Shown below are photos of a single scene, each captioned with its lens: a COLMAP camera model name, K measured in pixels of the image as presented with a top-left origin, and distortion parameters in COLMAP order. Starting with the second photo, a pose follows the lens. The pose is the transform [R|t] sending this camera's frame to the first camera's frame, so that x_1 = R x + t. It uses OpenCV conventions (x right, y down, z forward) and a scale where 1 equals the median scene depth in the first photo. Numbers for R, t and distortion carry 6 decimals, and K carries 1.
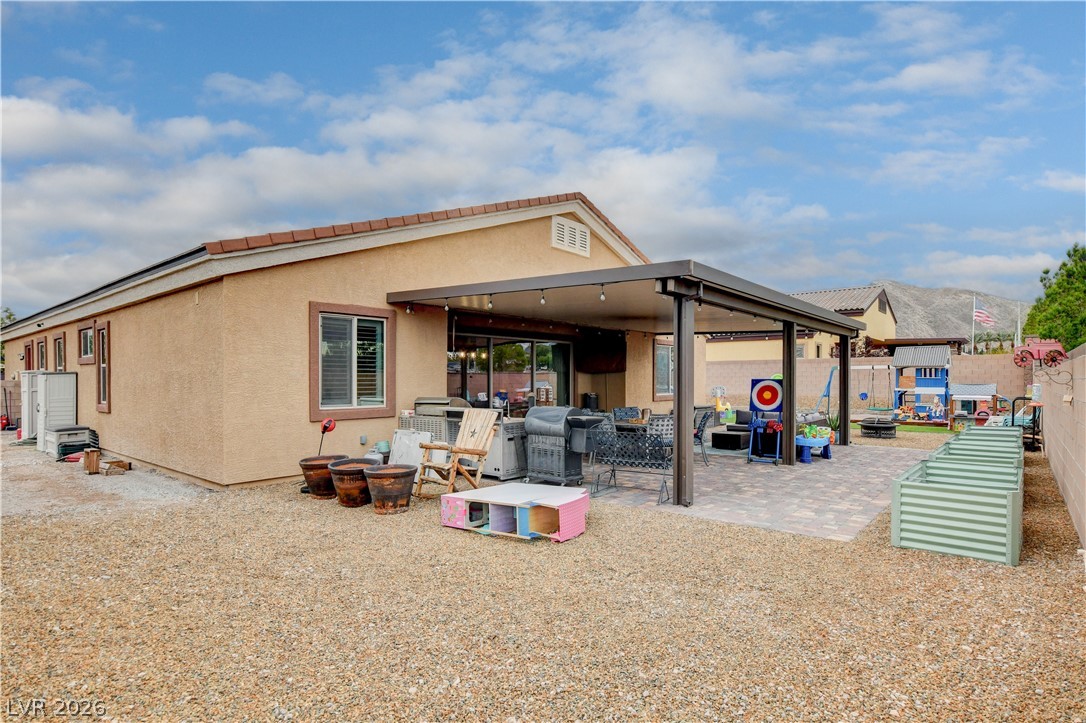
lens RADIAL K [[574.6, 0, 550.8], [0, 574.6, 374.7], [0, 0, 1]] dist [-0.000261, -0.000532]
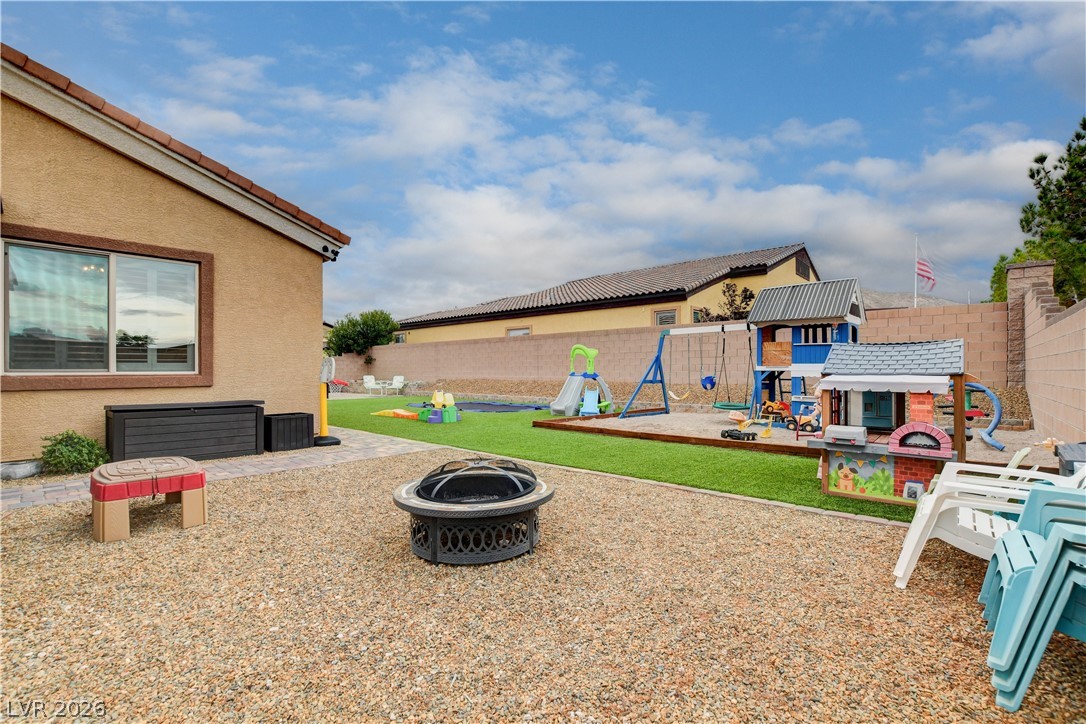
lens RADIAL K [[486.1, 0, 543.0], [0, 486.1, 362.0], [0, 0, 1]] dist [-0.022345, 0.000124]
pose [[0.999182, 0.003093, -0.040325, 0.460336], [-0.003430, 0.999960, -0.008273, 0.025871], [0.040298, 0.008405, 0.999152, 0.604271]]
